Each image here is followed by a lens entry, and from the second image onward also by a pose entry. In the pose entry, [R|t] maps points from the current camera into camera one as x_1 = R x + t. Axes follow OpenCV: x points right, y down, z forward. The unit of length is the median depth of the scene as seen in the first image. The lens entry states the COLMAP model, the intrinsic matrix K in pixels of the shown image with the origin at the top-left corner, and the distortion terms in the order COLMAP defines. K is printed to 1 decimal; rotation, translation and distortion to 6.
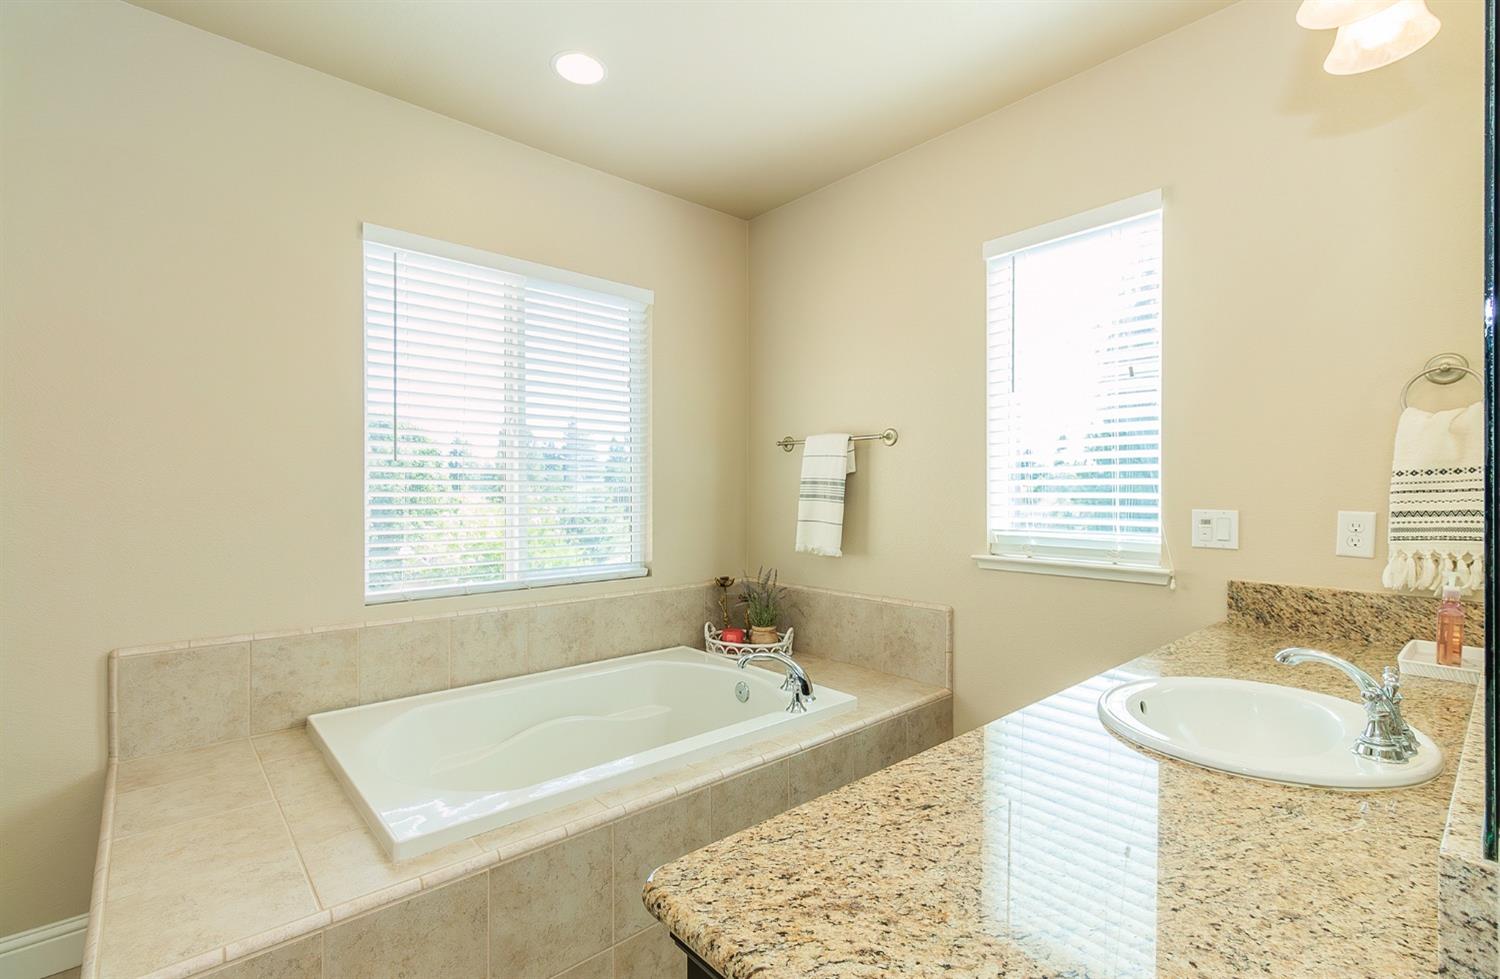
lens RADIAL K [[670.9, 0, 743.6], [0, 670.9, 493.5], [0, 0, 1]] dist [0.008459, -0.004223]
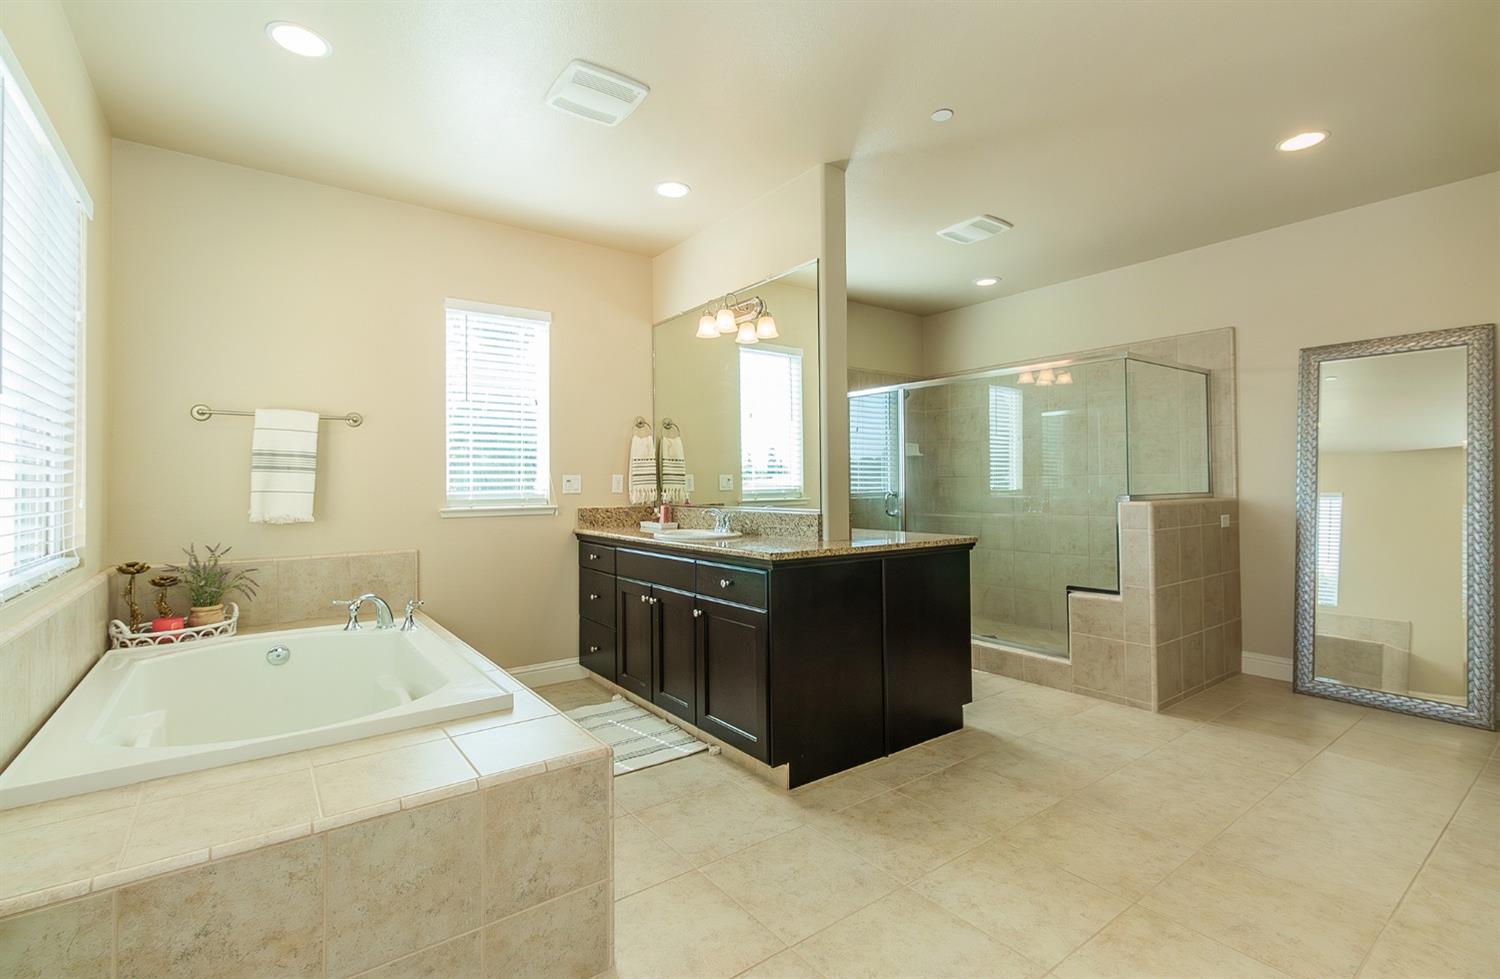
lens RADIAL K [[670.9, 0, 745.2], [0, 670.9, 485.6], [0, 0, 1]] dist [0.008459, -0.004223]
pose [[0.093968, -0.003463, 0.995569, -0.906571], [0.007838, 0.999966, 0.002738, 0.036423], [-0.995544, 0.007546, 0.093992, 0.177535]]
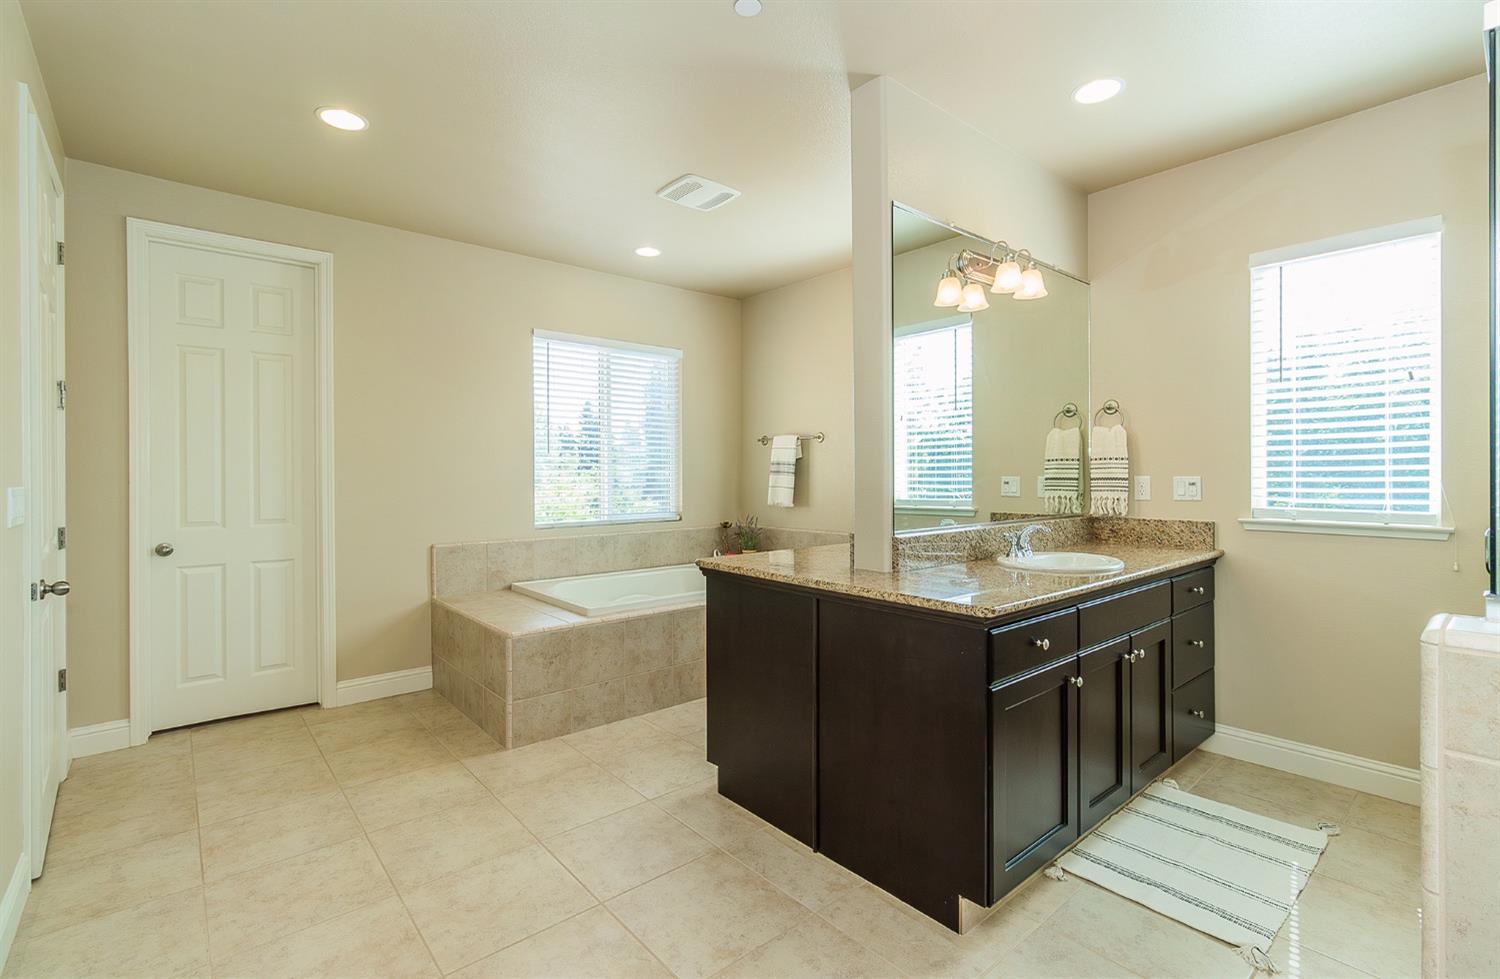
lens RADIAL K [[670.9, 0, 752.0], [0, 670.9, 477.1], [0, 0, 1]] dist [0.008459, -0.004223]
pose [[0.999971, -0.002423, -0.007274, 0.053594], [0.002459, 0.999984, 0.005007, 0.008381], [0.007262, -0.005025, 0.999961, -0.719346]]
